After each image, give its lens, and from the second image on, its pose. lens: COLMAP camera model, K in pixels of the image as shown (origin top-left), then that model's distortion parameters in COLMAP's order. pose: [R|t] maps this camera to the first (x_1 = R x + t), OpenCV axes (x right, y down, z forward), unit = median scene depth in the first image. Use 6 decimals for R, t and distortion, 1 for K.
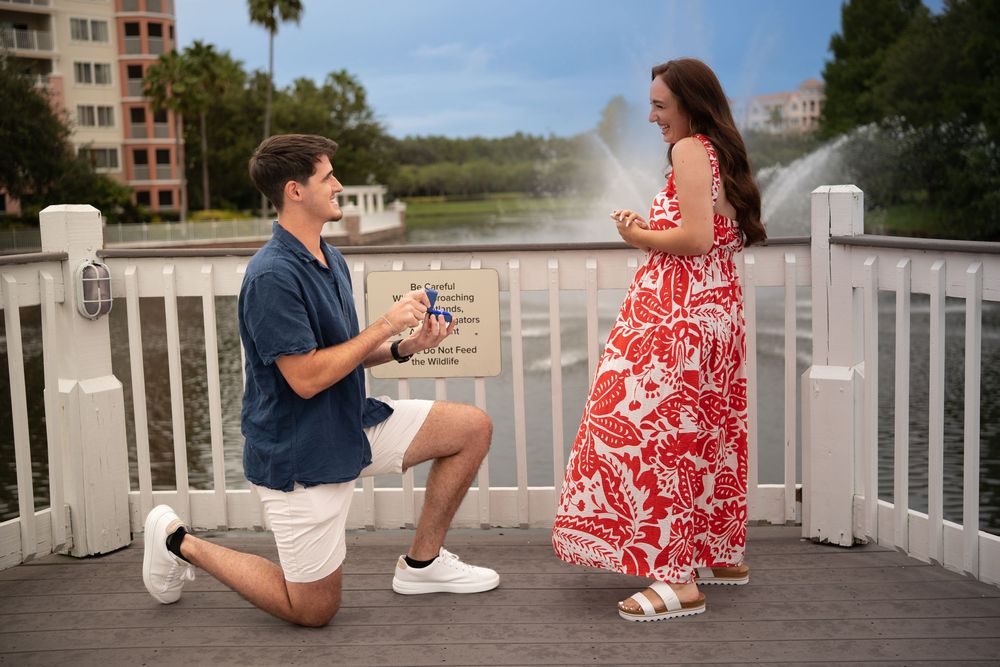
lens RADIAL K [[1209.4, 0, 500.0], [0, 1209.4, 333.5], [0, 0, 1]] dist [-0.071260, 0.374501]
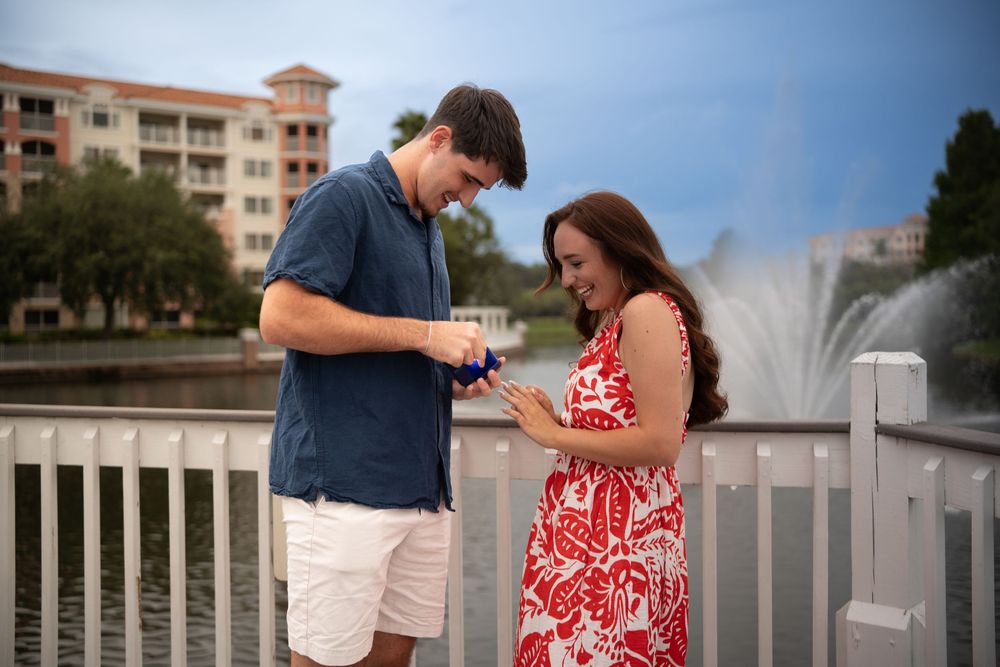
lens RADIAL K [[1000.5, 0, 500.0], [0, 1000.5, 333.5], [0, 0, 1]] dist [-0.015715, -0.003939]
pose [[0.987038, 0.023650, -0.158732, 0.053248], [-0.037496, 0.995692, -0.084807, -0.027420], [0.156043, 0.089660, 0.983673, 0.137598]]
